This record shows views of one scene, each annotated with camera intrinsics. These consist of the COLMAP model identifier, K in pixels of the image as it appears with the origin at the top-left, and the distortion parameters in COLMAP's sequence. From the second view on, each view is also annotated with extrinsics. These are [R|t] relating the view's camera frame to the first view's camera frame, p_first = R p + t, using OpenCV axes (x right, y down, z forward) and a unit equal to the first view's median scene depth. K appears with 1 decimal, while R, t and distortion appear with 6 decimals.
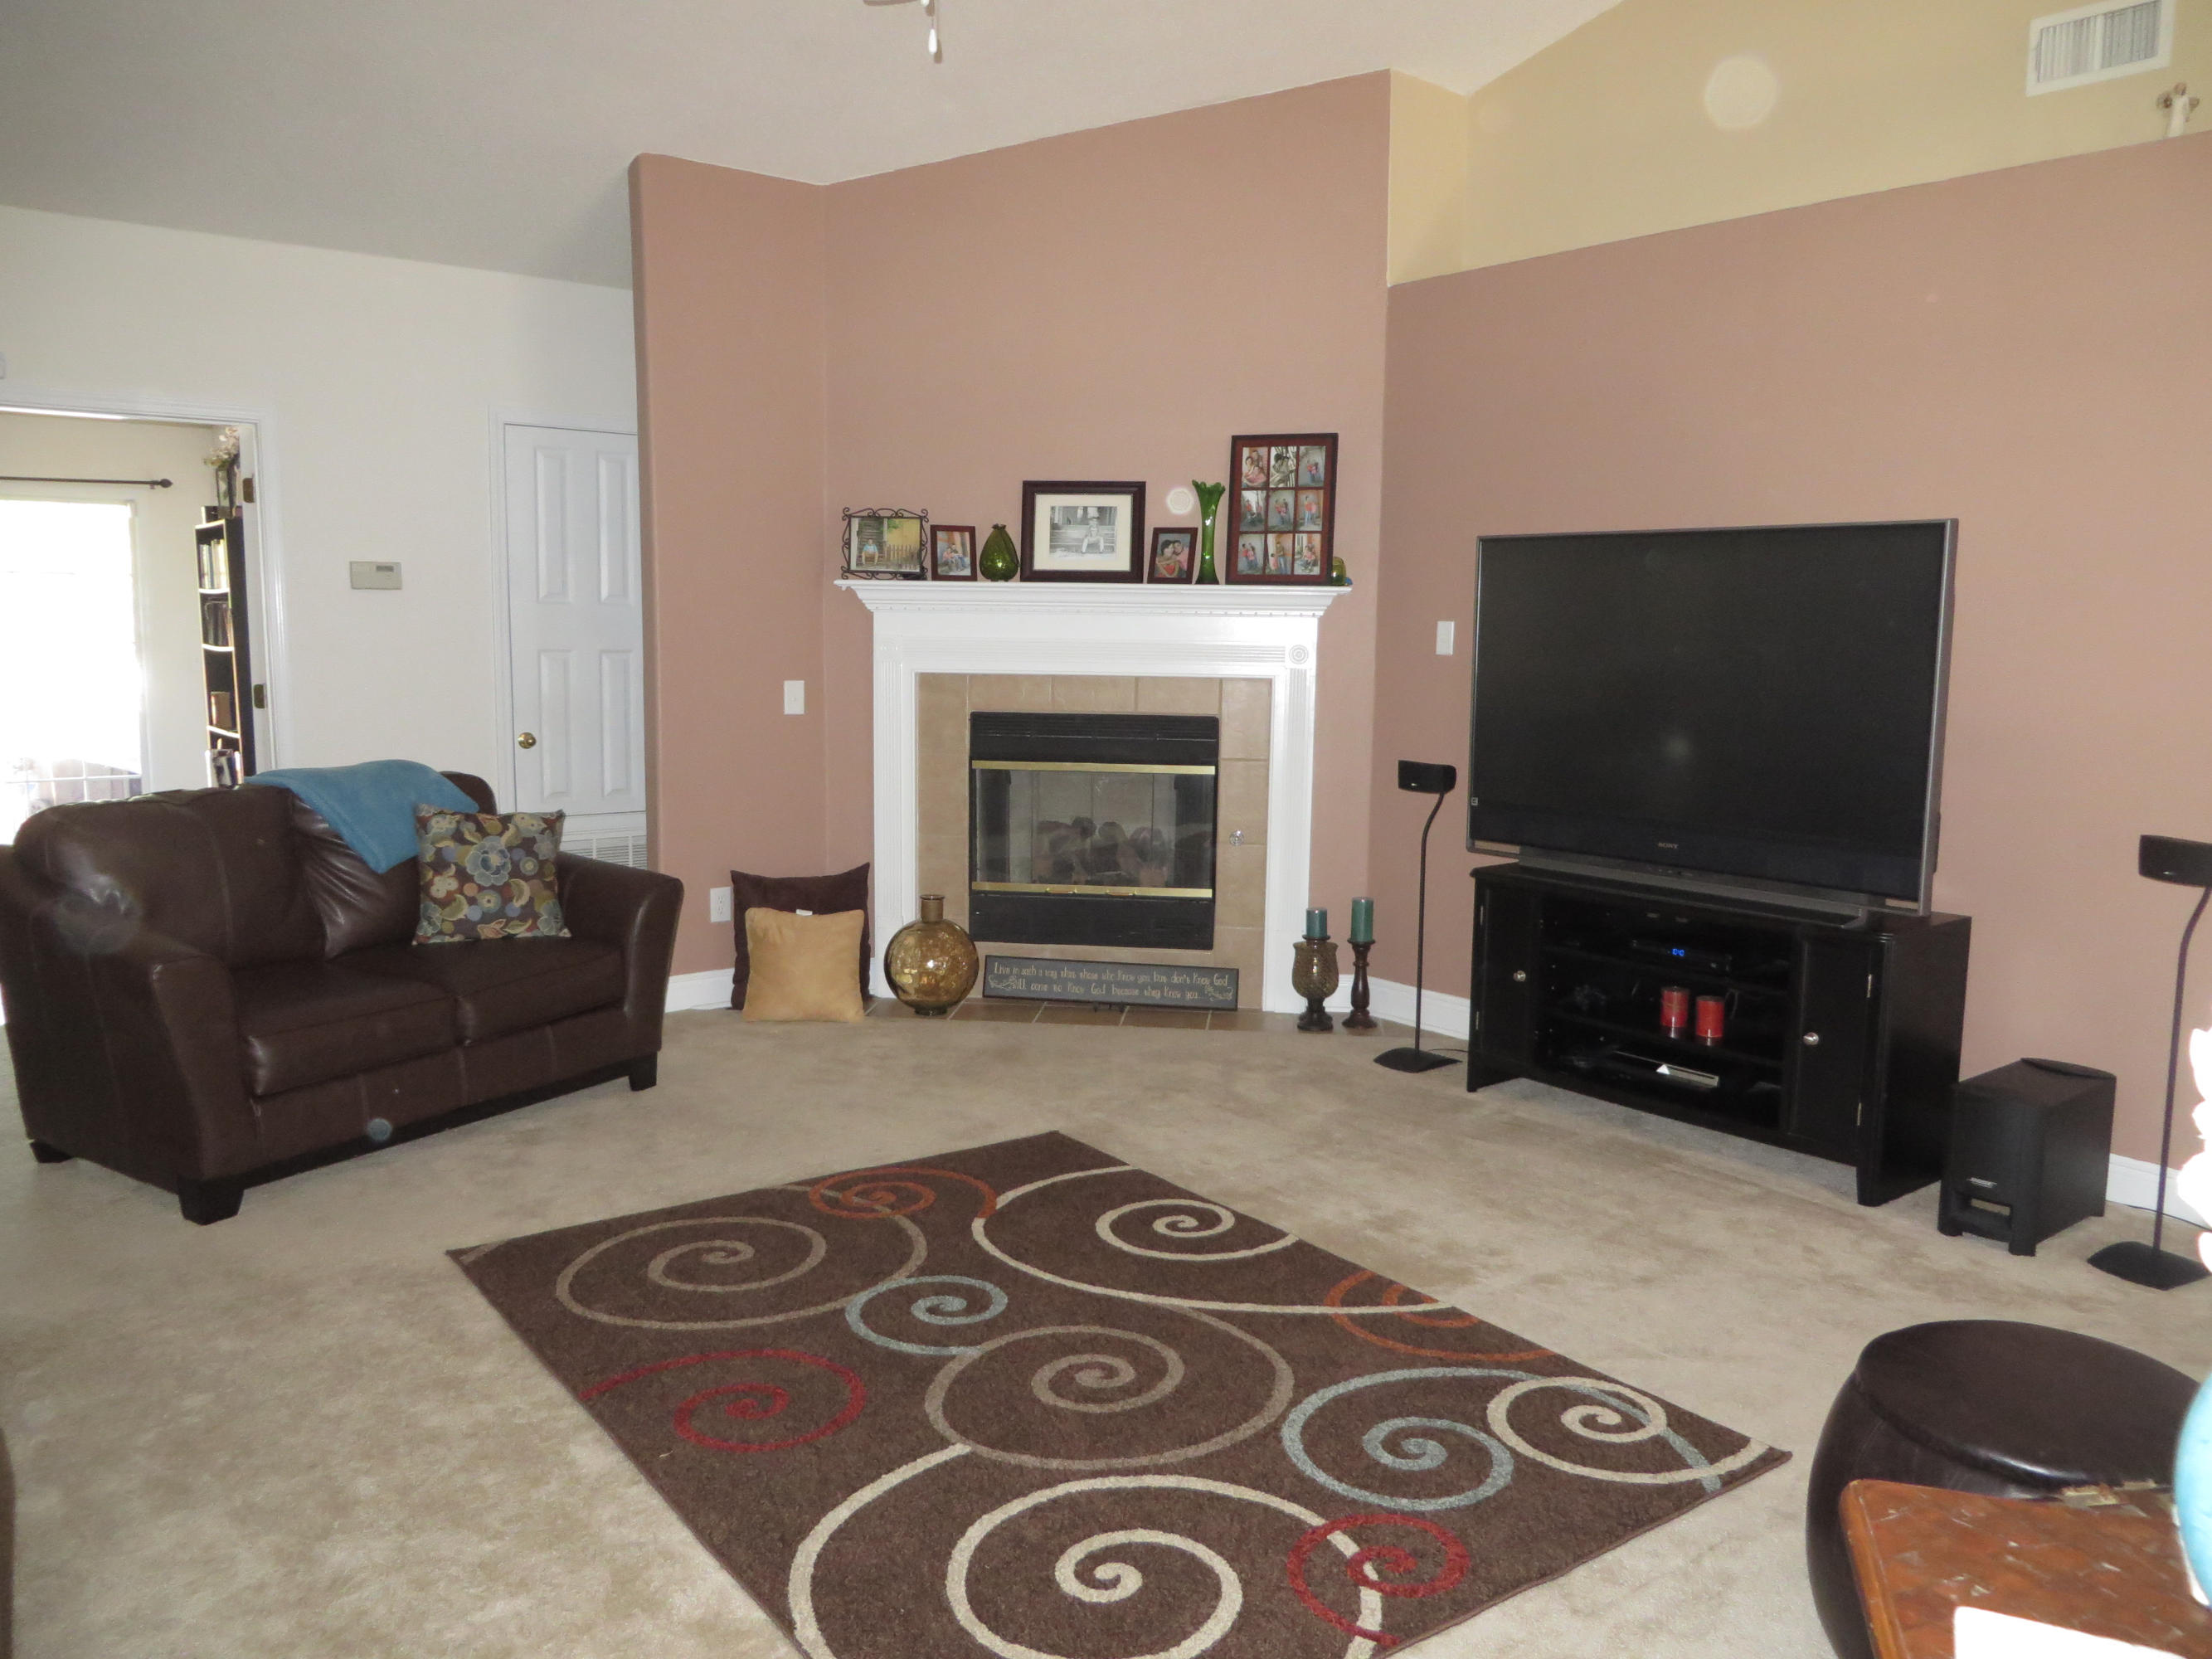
lens RADIAL K [[1696.2, 0, 1105.3], [0, 1696.2, 812.8], [0, 0, 1]] dist [-0.005618, -0.001031]
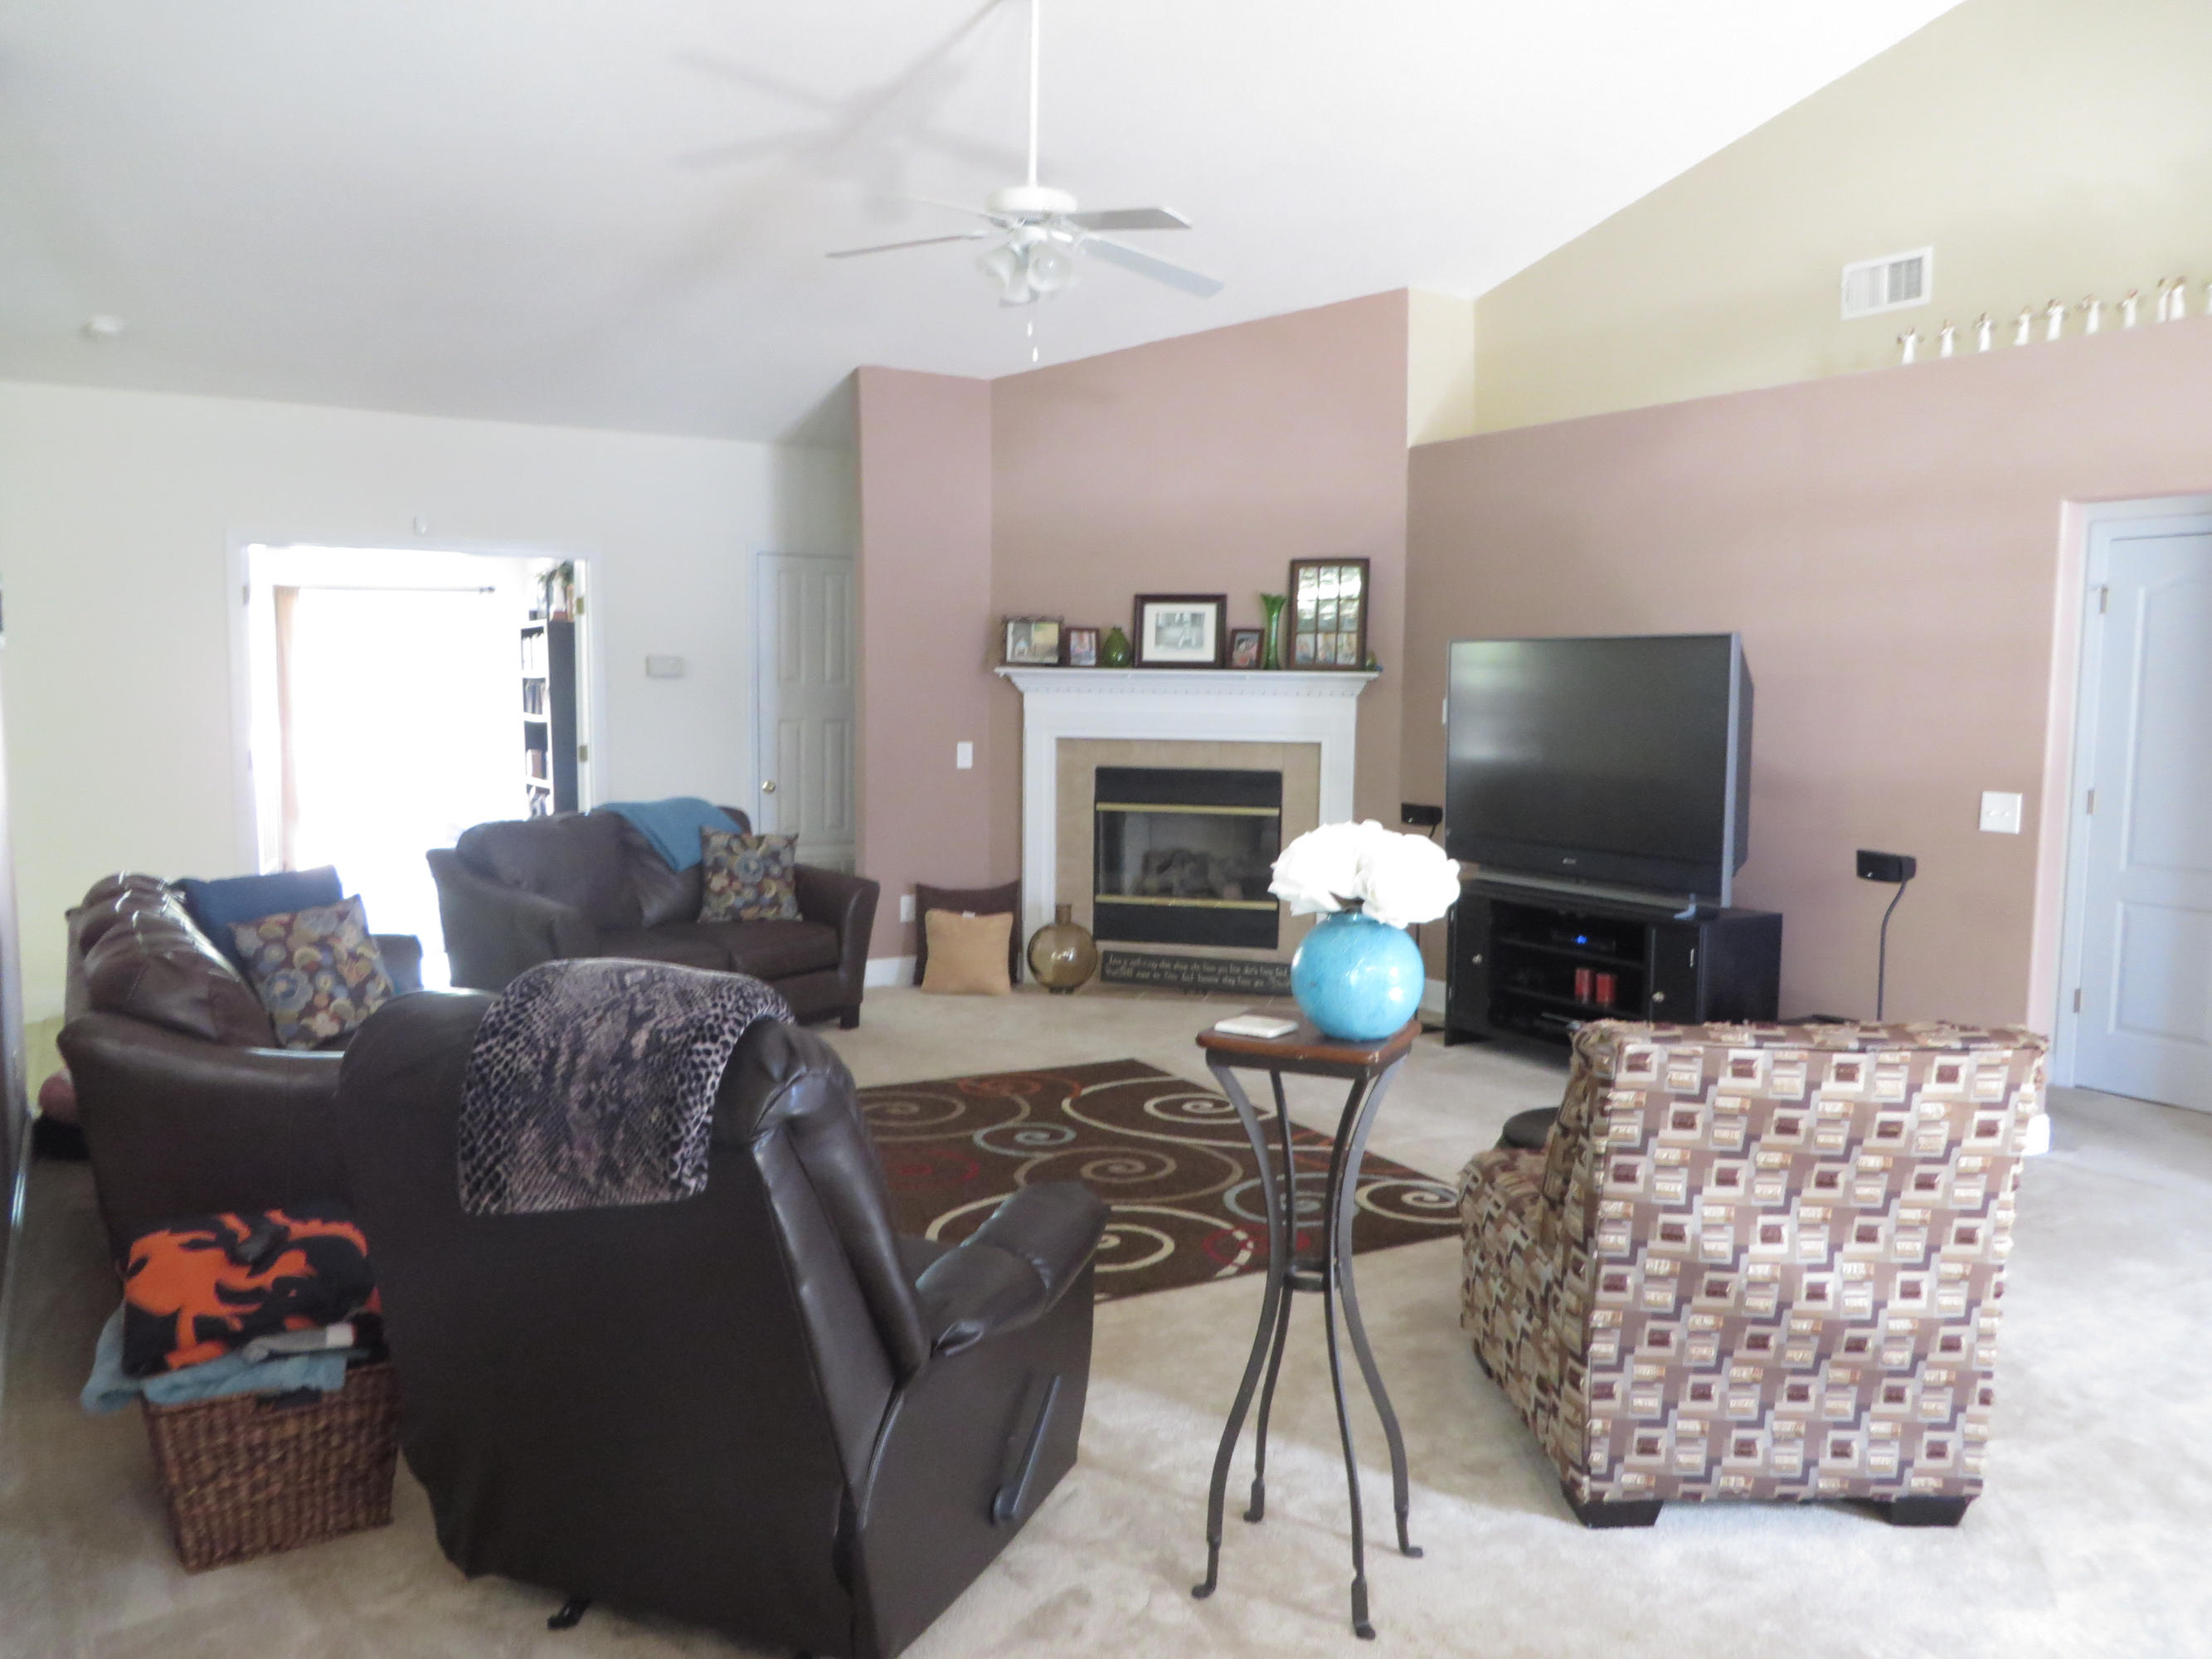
lens RADIAL K [[1715.3, 0, 1106.0], [0, 1715.3, 829.5], [0, 0, 1]] dist [-0.000402, 0.000787]
pose [[0.992852, 0.008145, -0.119072, 0.092258], [-0.011746, 0.999493, -0.029577, 0.030266], [0.118770, 0.030764, 0.992445, -0.341536]]
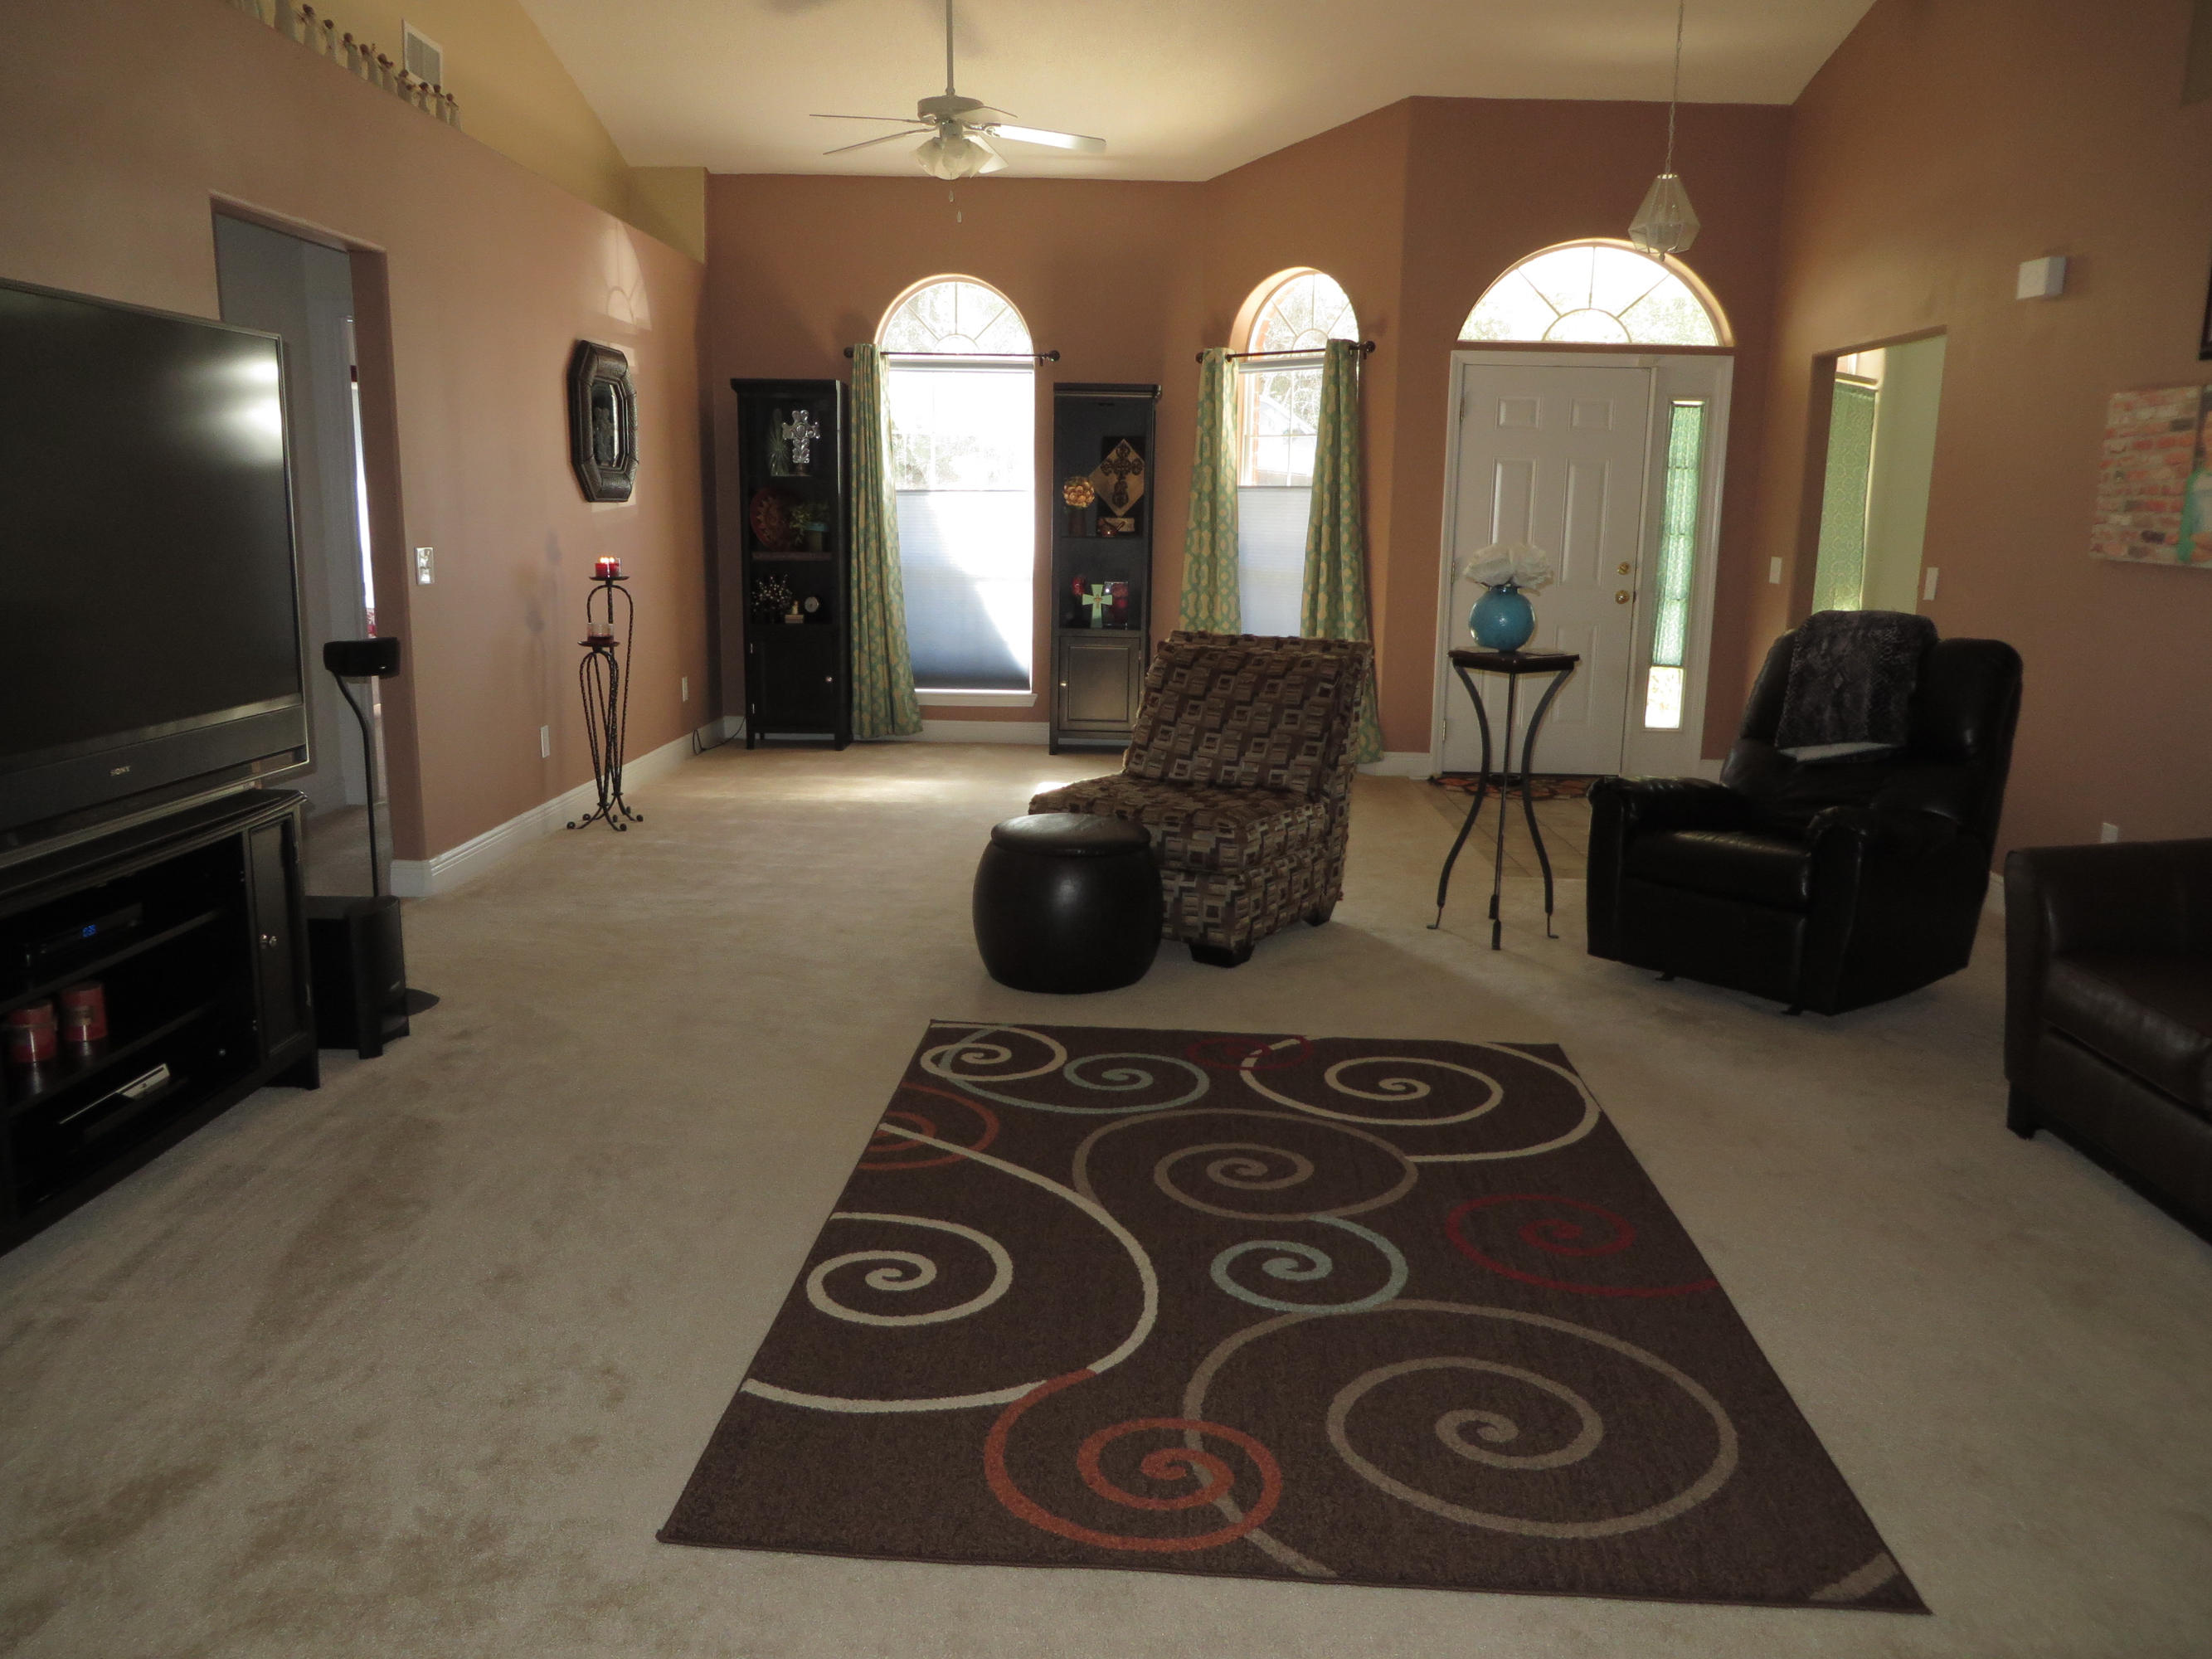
lens RADIAL K [[1614.2, 0, 1142.5], [0, 1614.2, 823.8], [0, 0, 1]] dist [-0.005673, 0.002276]
pose [[-0.777320, -0.151190, 0.610668, -0.298273], [0.043391, 0.955496, 0.291796, -0.102706], [-0.627607, 0.253316, -0.736166, 0.935360]]
